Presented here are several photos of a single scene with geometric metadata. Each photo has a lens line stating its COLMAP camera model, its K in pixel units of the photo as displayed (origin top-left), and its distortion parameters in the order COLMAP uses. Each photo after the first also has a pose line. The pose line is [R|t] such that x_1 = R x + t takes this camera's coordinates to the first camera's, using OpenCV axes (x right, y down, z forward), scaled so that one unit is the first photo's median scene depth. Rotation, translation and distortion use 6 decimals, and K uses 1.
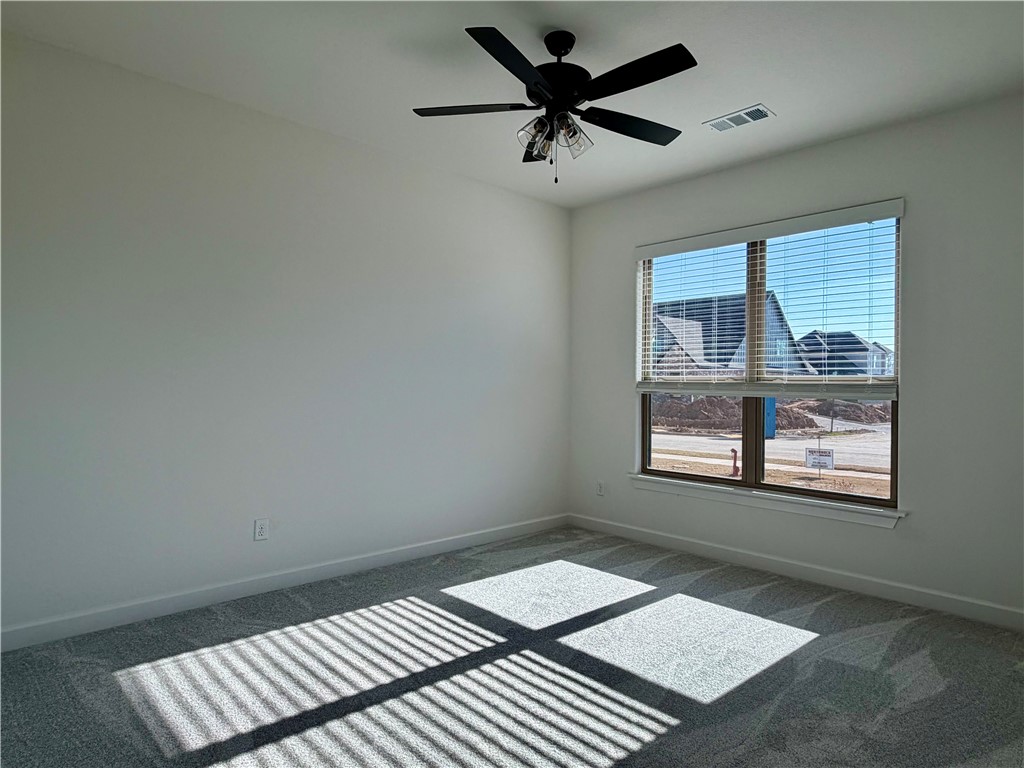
lens RADIAL K [[605.0, 0, 512.9], [0, 605.0, 385.1], [0, 0, 1]] dist [-0.004022, -0.000324]
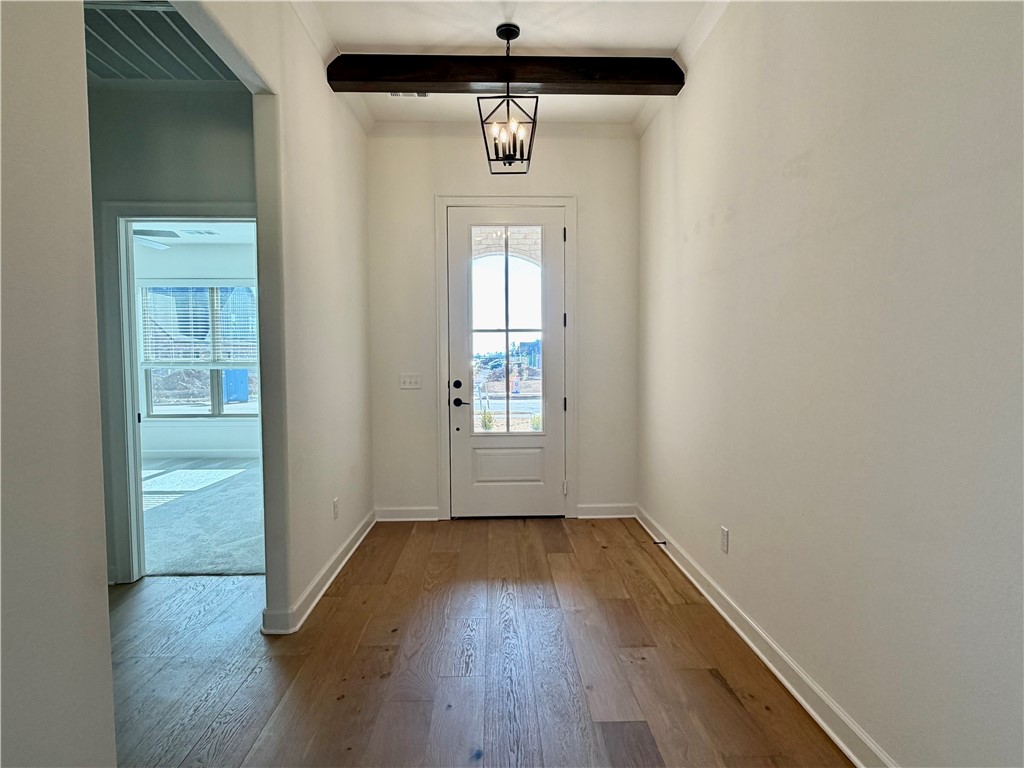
lens RADIAL K [[559.2, 0, 513.6], [0, 559.2, 385.4], [0, 0, 1]] dist [-0.002448, 0.000070]
pose [[0.663951, -0.052292, 0.745946, -0.254149], [0.012694, 0.998196, 0.058676, -0.018172], [-0.747669, -0.029489, 0.663417, -0.752771]]
